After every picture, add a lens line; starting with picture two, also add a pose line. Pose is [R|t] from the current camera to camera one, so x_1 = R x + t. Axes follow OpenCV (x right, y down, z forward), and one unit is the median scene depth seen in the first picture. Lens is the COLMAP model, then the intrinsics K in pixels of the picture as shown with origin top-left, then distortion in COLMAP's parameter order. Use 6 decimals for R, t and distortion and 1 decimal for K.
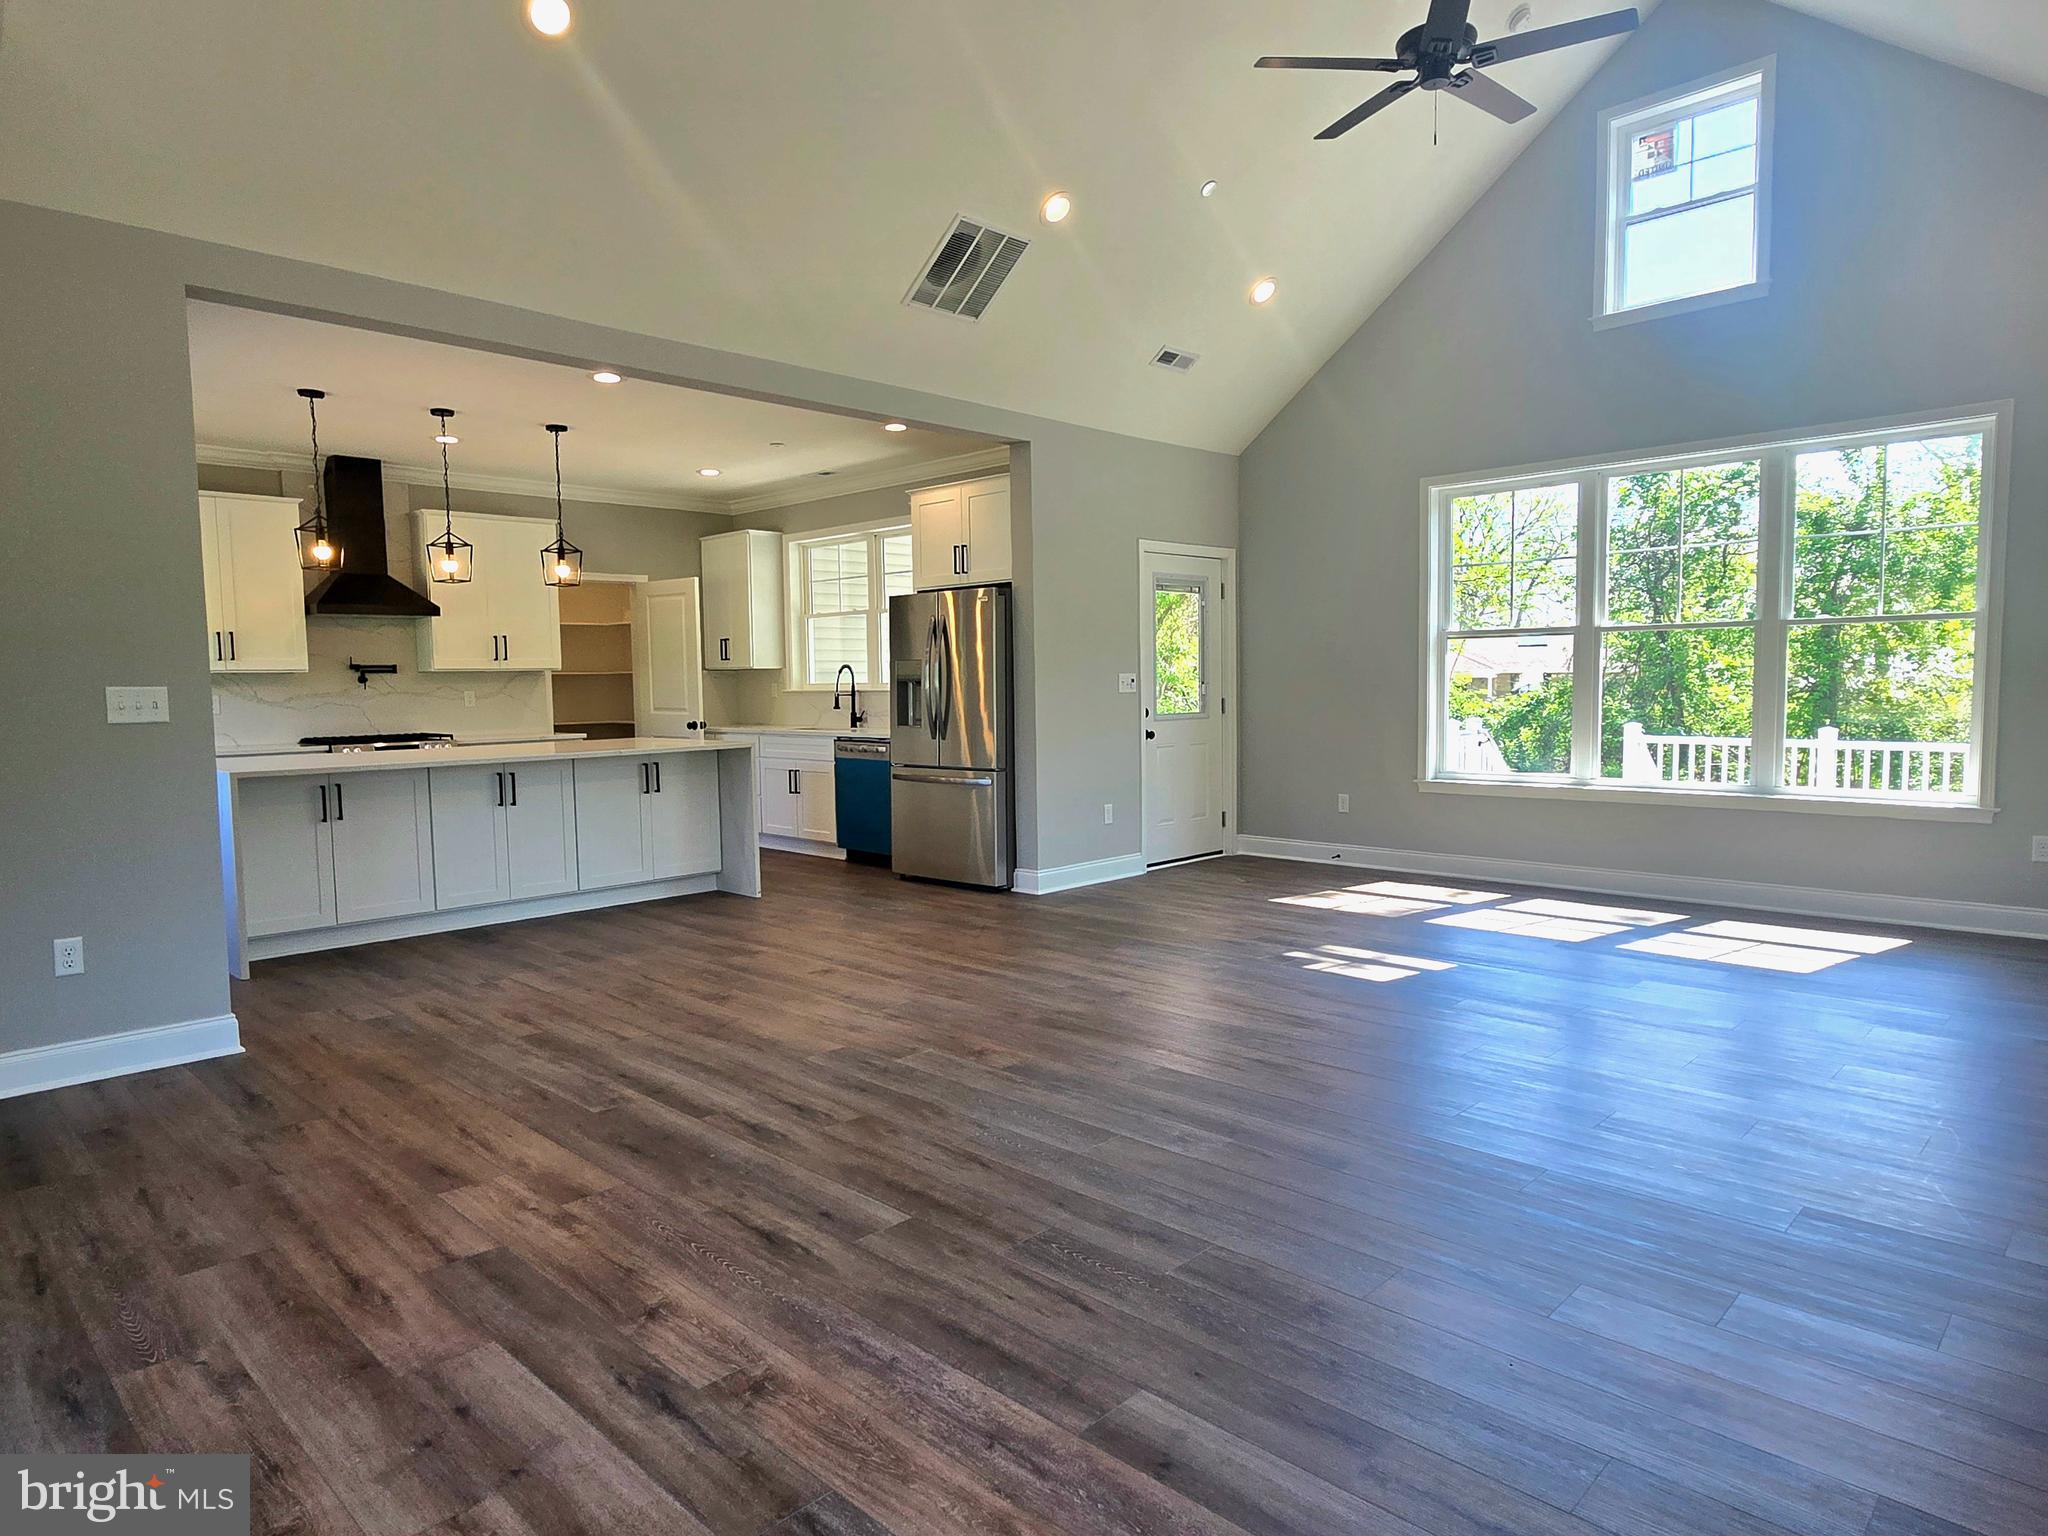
lens RADIAL K [[1262.6, 0, 1010.5], [0, 1262.6, 781.0], [0, 0, 1]] dist [0.000036, 0.001399]
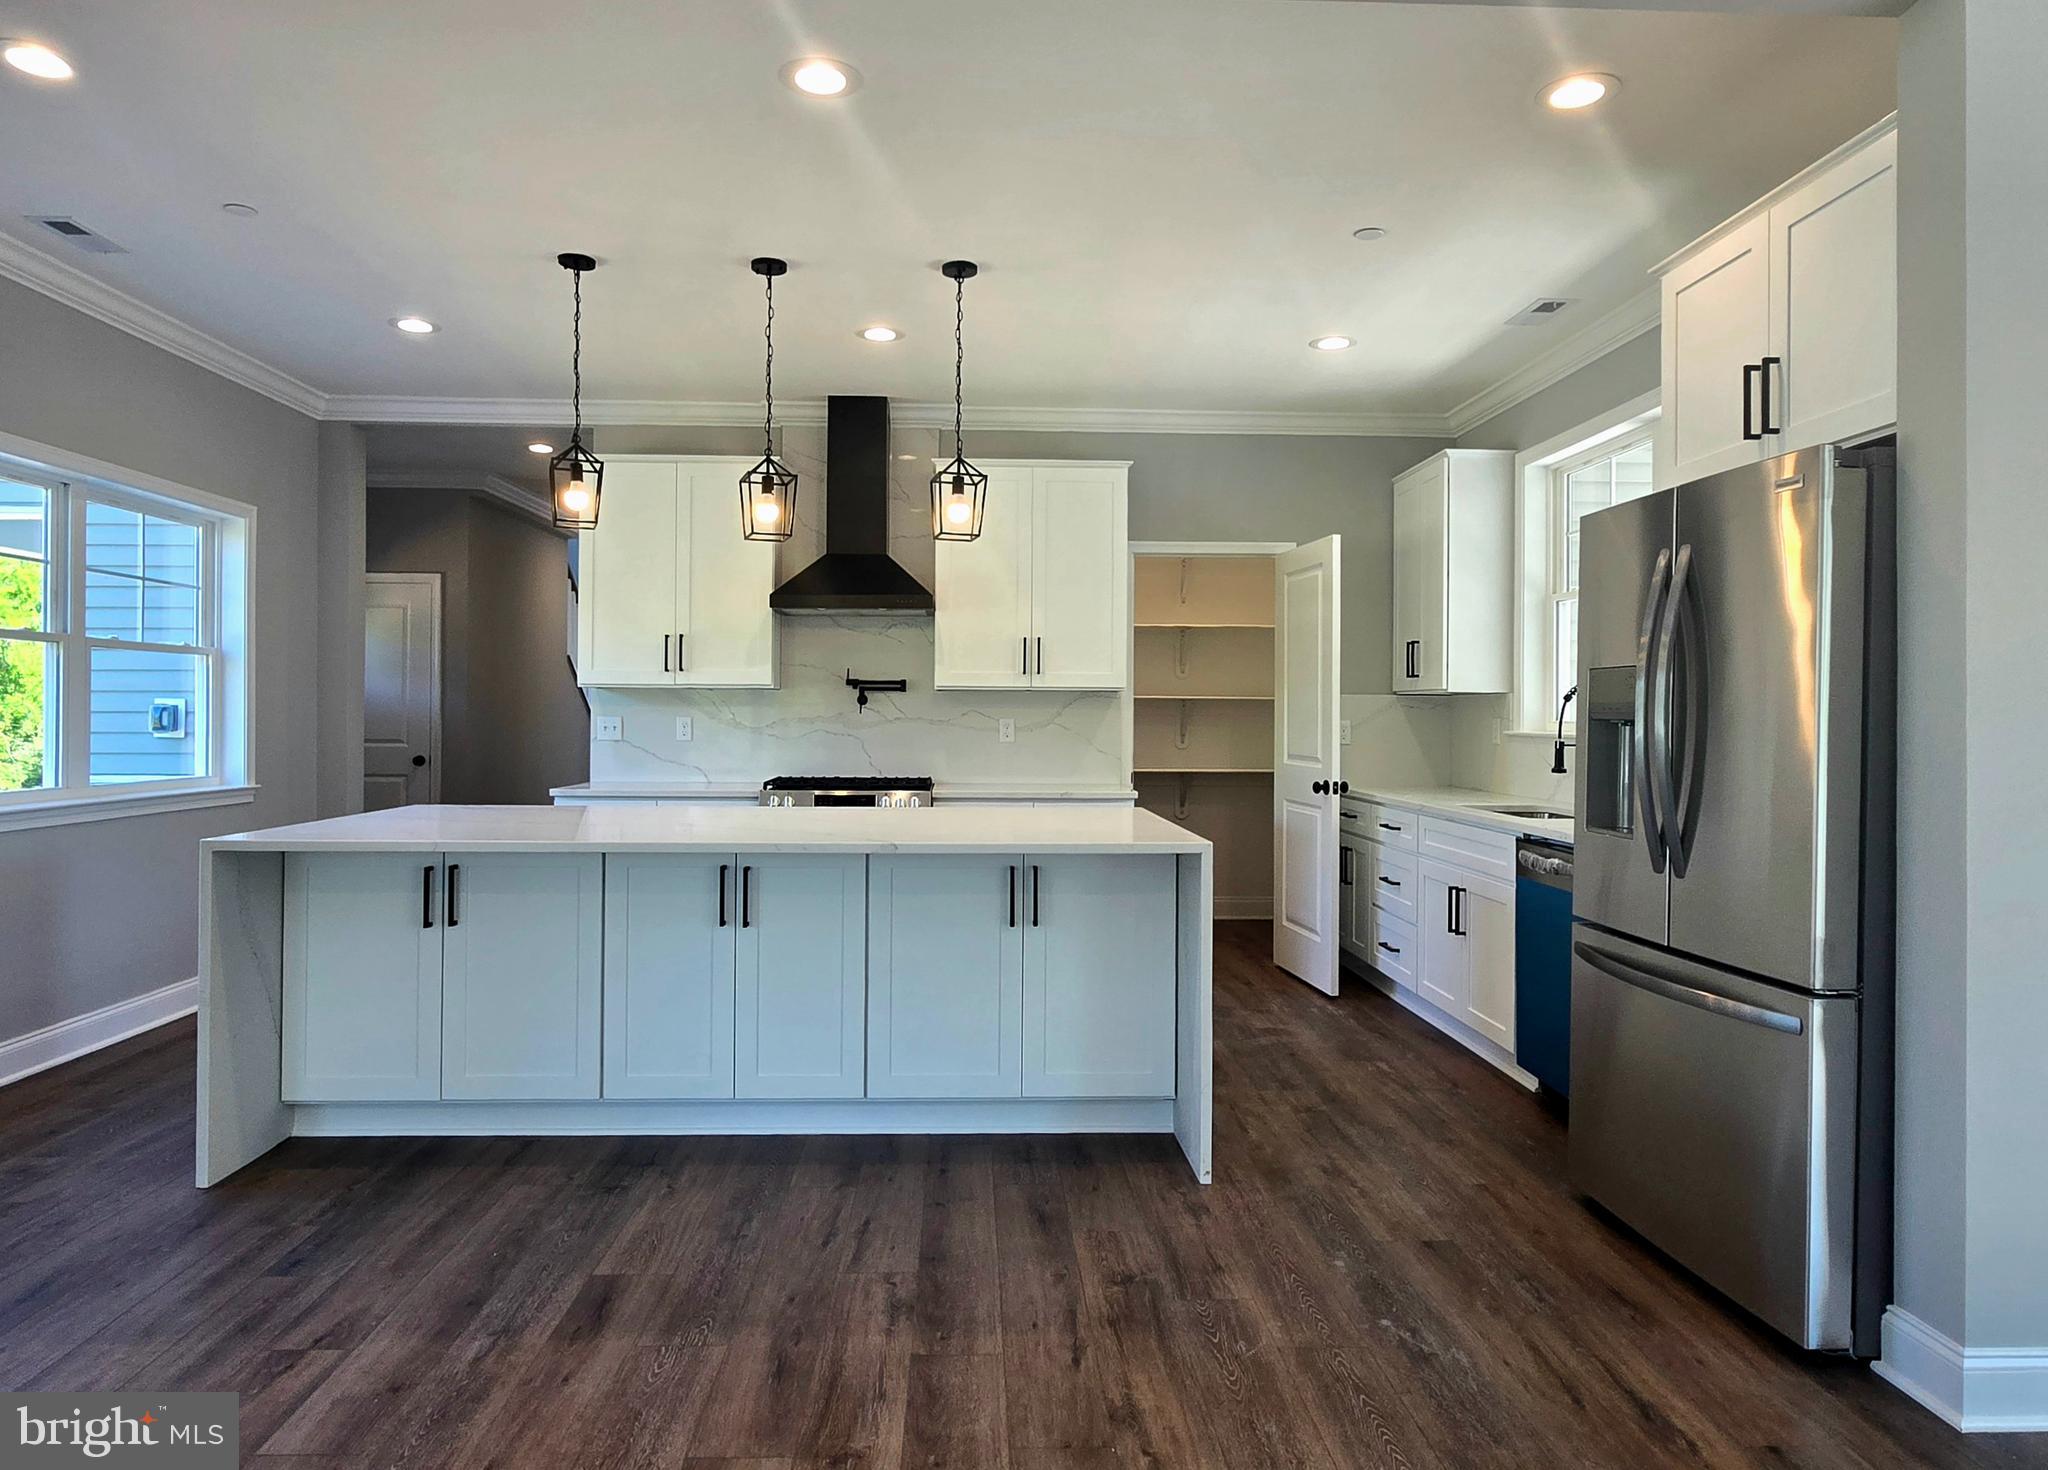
lens RADIAL K [[1283.4, 0, 1002.1], [0, 1283.4, 714.6], [0, 0, 1]] dist [-0.001719, -0.000678]
pose [[0.728558, 0.021729, -0.684639, 0.055298], [-0.073619, 0.996191, -0.046725, -0.045448], [0.681016, 0.084444, 0.727383, 0.543737]]
